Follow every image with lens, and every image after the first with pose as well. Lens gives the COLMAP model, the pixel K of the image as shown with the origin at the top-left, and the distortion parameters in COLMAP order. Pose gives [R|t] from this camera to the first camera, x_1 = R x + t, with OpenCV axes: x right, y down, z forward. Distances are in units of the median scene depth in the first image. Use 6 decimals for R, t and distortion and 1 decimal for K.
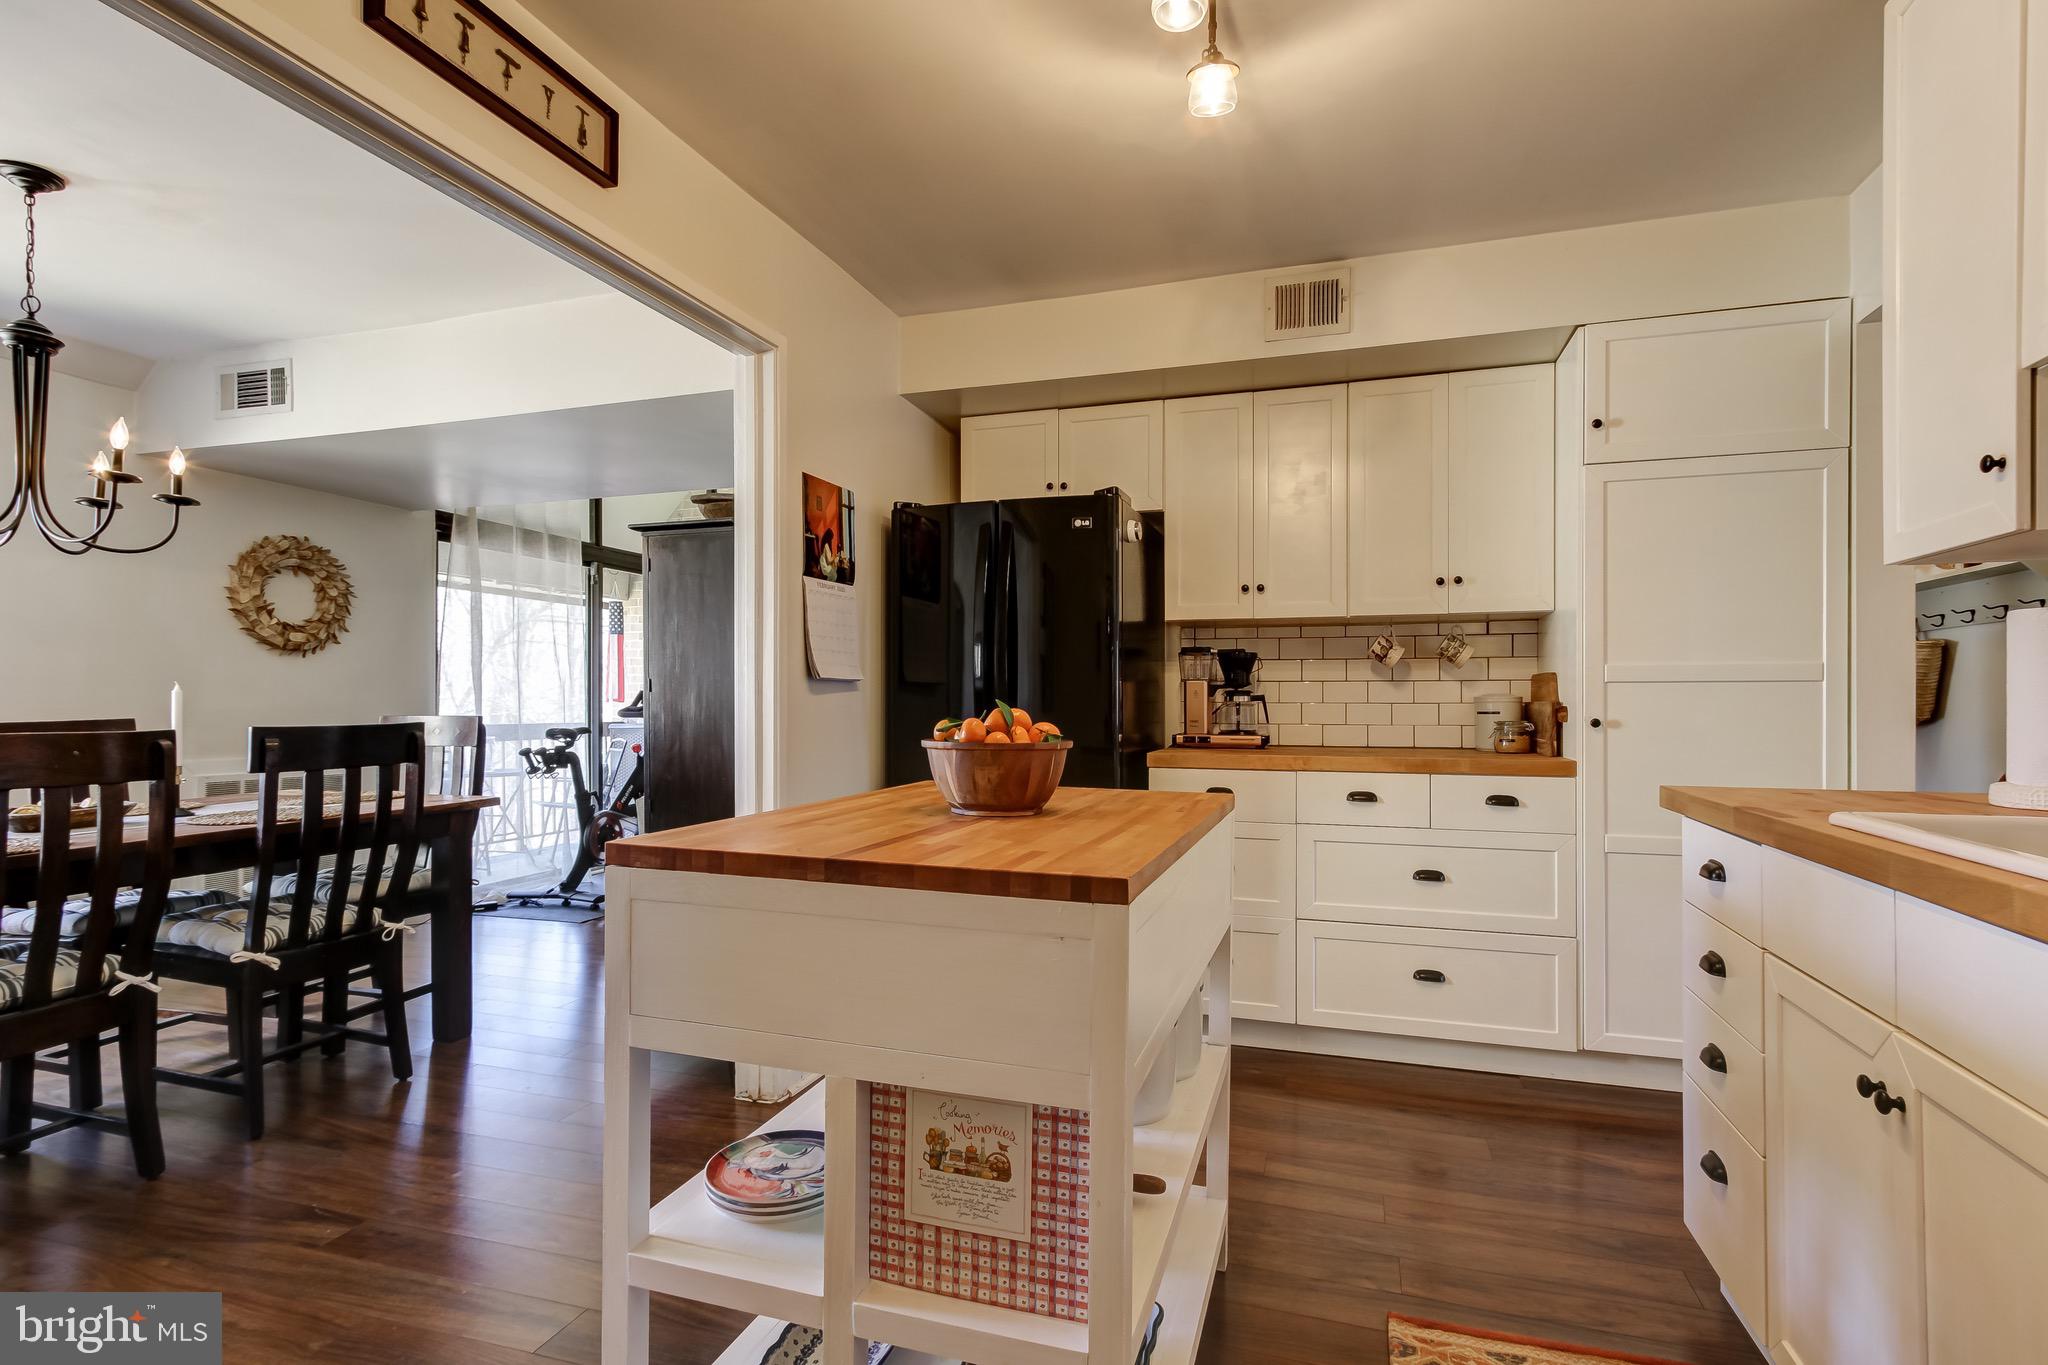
lens RADIAL K [[976.3, 0, 1046.8], [0, 976.3, 712.8], [0, 0, 1]] dist [0.000020, 0.002842]
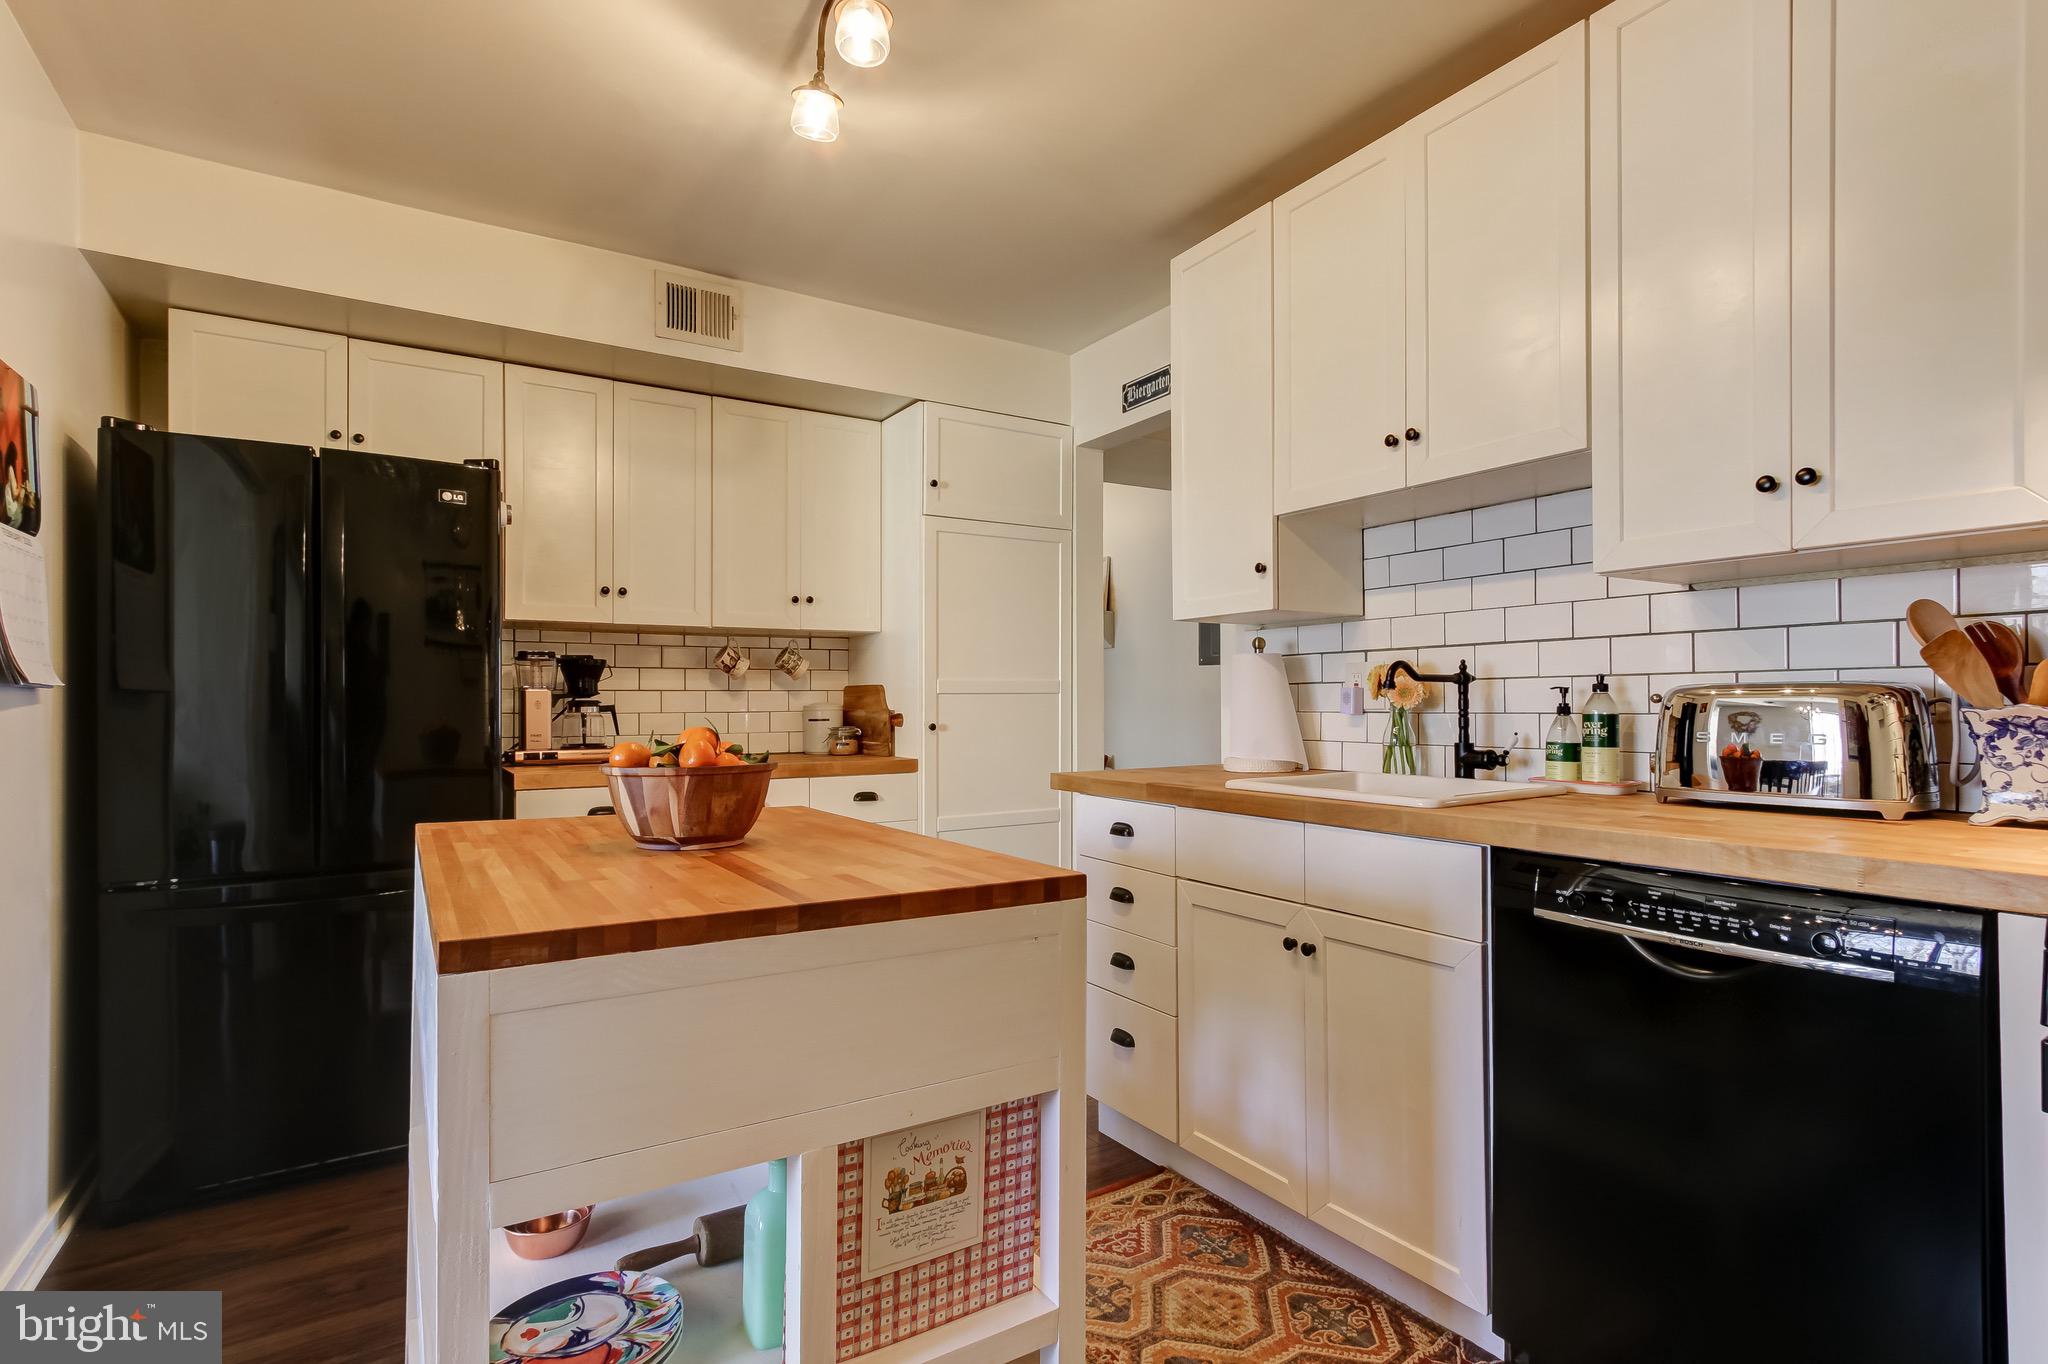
lens RADIAL K [[976.3, 0, 1029.2], [0, 976.3, 722.7], [0, 0, 1]] dist [0.000020, 0.002842]
pose [[0.644254, -0.020434, 0.764538, -0.256552], [0.016882, 0.999779, 0.012496, -0.006882], [-0.764625, 0.004857, 0.644457, 0.097266]]
